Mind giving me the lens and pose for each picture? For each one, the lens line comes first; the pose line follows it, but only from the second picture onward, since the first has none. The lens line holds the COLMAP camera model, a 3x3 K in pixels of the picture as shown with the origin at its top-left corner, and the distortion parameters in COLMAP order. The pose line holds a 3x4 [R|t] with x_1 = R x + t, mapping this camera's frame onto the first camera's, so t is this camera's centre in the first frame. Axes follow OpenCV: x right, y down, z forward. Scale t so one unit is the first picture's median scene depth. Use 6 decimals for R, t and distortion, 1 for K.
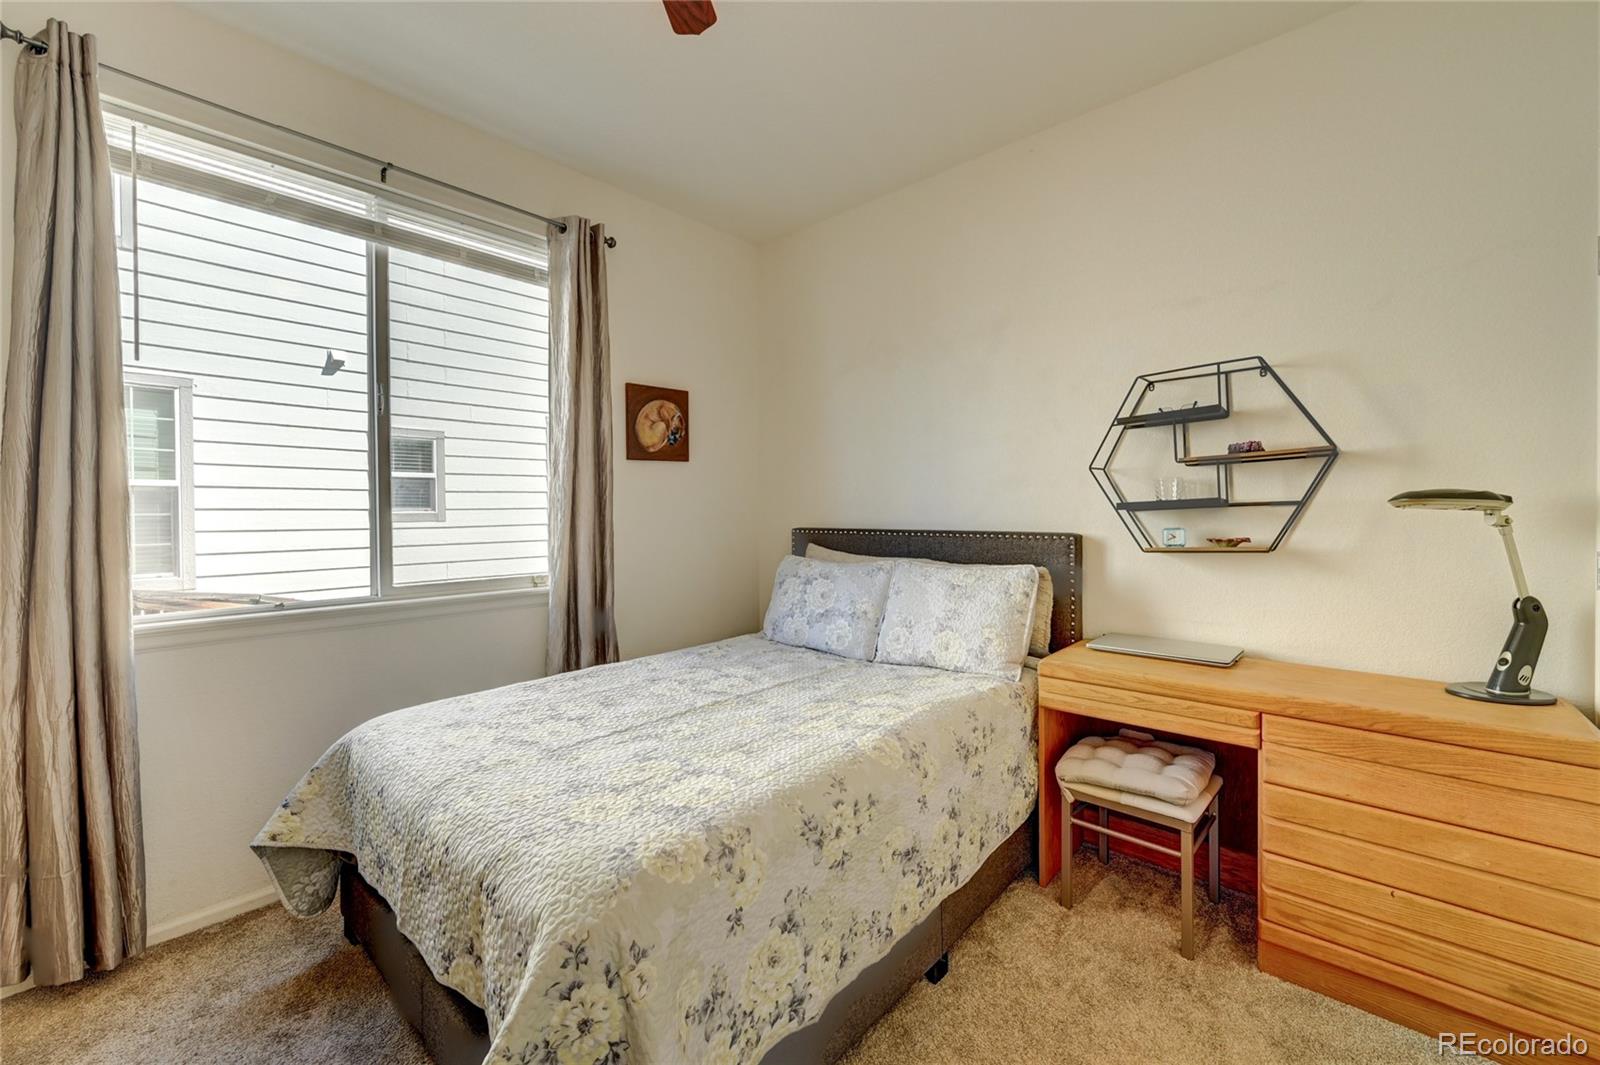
lens RADIAL K [[630.2, 0, 810.4], [0, 630.2, 520.8], [0, 0, 1]] dist [-0.003941, 0.000564]
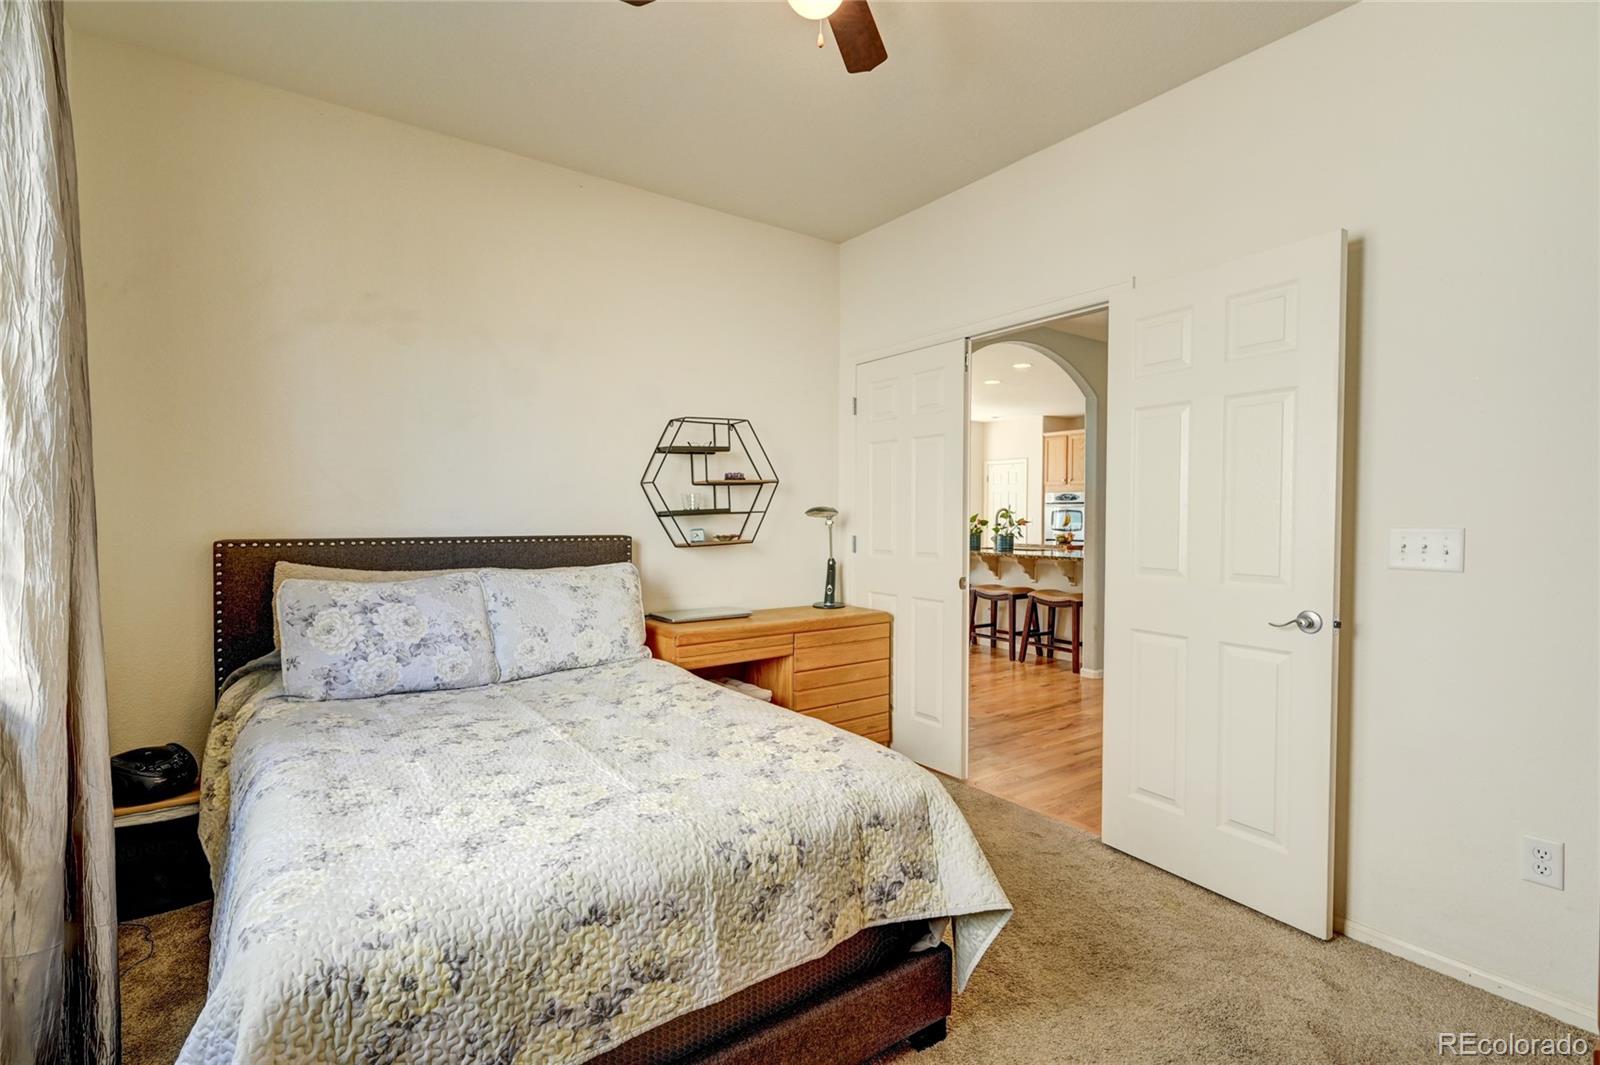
lens RADIAL K [[703.2, 0, 812.8], [0, 703.2, 536.5], [0, 0, 1]] dist [-0.001230, 0.000248]
pose [[0.238370, -0.024116, 0.970875, -0.867414], [0.010385, 0.999698, 0.022282, -0.004346], [-0.971119, 0.004771, 0.238549, 0.360902]]
